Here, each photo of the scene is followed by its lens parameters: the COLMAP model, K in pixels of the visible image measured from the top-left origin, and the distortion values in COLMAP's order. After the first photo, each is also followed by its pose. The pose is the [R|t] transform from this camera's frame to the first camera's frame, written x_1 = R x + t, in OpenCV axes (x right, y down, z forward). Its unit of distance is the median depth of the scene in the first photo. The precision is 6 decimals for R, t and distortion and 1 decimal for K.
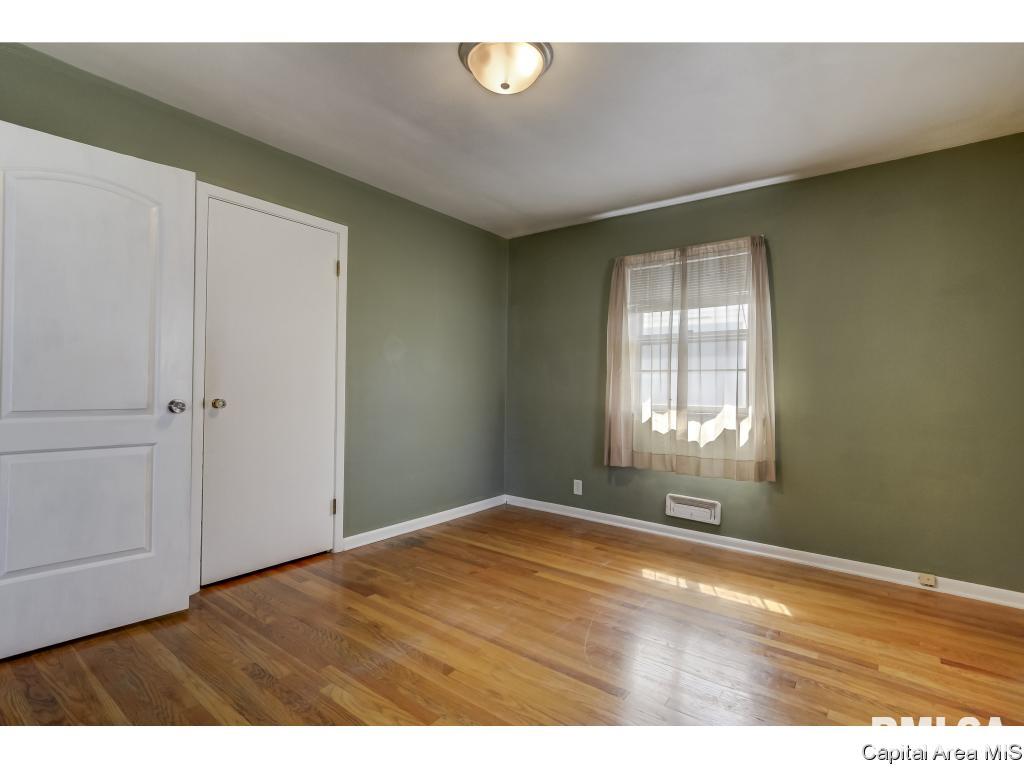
lens RADIAL K [[495.7, 0, 511.5], [0, 495.7, 380.2], [0, 0, 1]] dist [-0.009541, 0.009017]
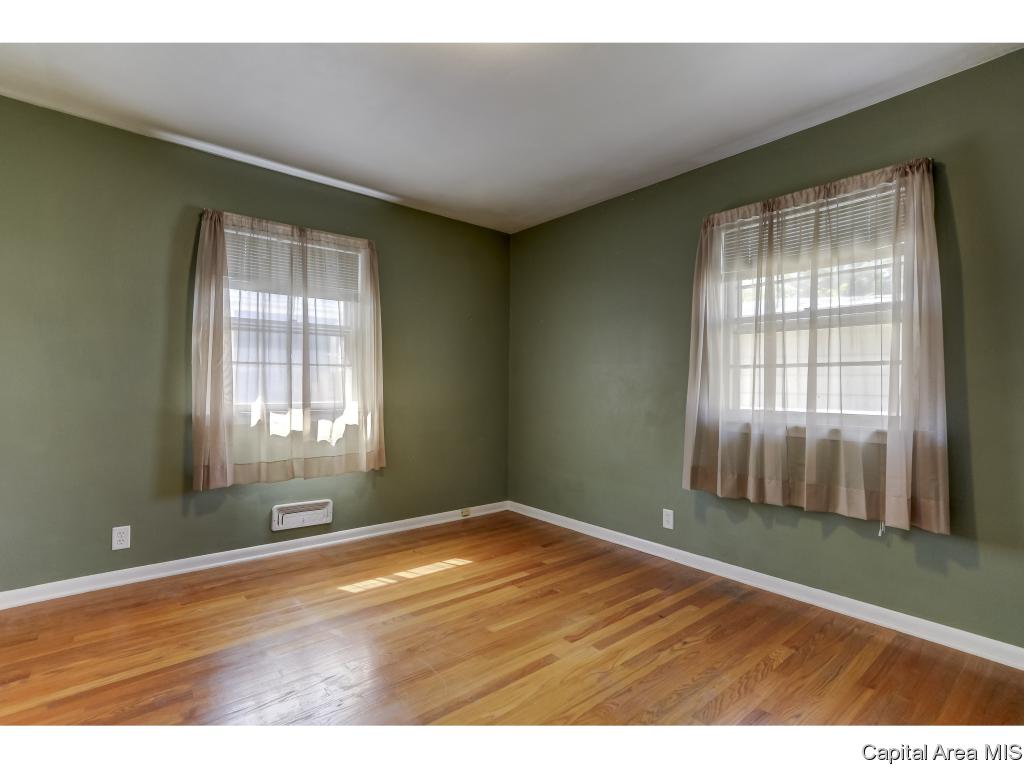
lens RADIAL K [[495.7, 0, 511.5], [0, 495.7, 380.2], [0, 0, 1]] dist [-0.009541, 0.009017]
pose [[0.221667, -0.003611, 0.975116, -0.487474], [-0.017400, 0.999819, 0.007658, -0.004449], [-0.974967, -0.018664, 0.221564, 0.461983]]
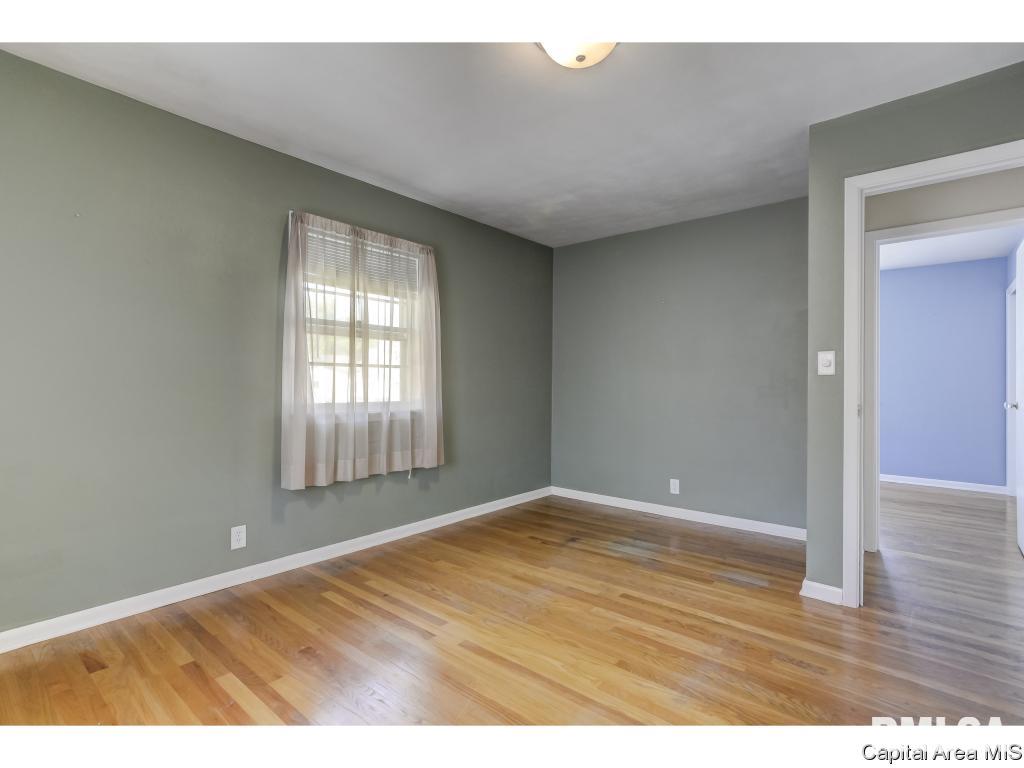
lens RADIAL K [[495.7, 0, 511.5], [0, 495.7, 380.2], [0, 0, 1]] dist [-0.009541, 0.009017]
pose [[-0.998259, -0.018726, 0.055935, 0.030876], [-0.019785, 0.999634, -0.018437, 0.012433], [-0.055569, -0.019512, -0.998264, 1.184743]]
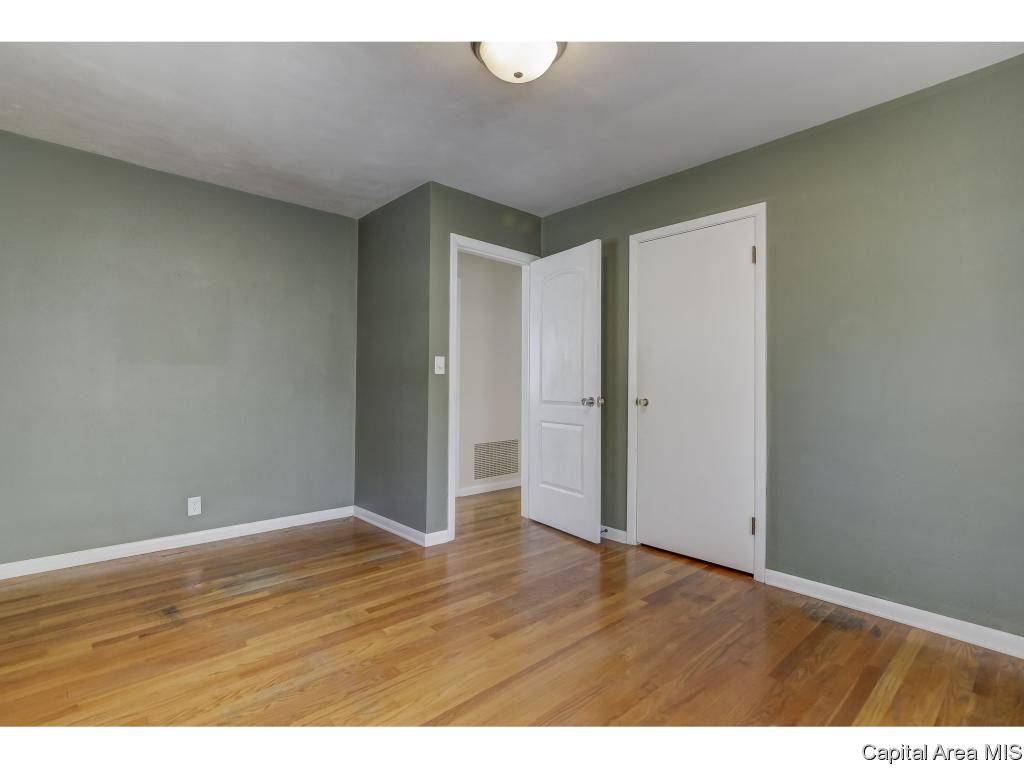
lens RADIAL K [[495.7, 0, 511.5], [0, 495.7, 380.2], [0, 0, 1]] dist [-0.009541, 0.009017]
pose [[-0.176628, -0.026102, -0.983931, 0.572773], [-0.001335, 0.999654, -0.026279, 0.019573], [0.984277, -0.003329, -0.176602, 0.714534]]
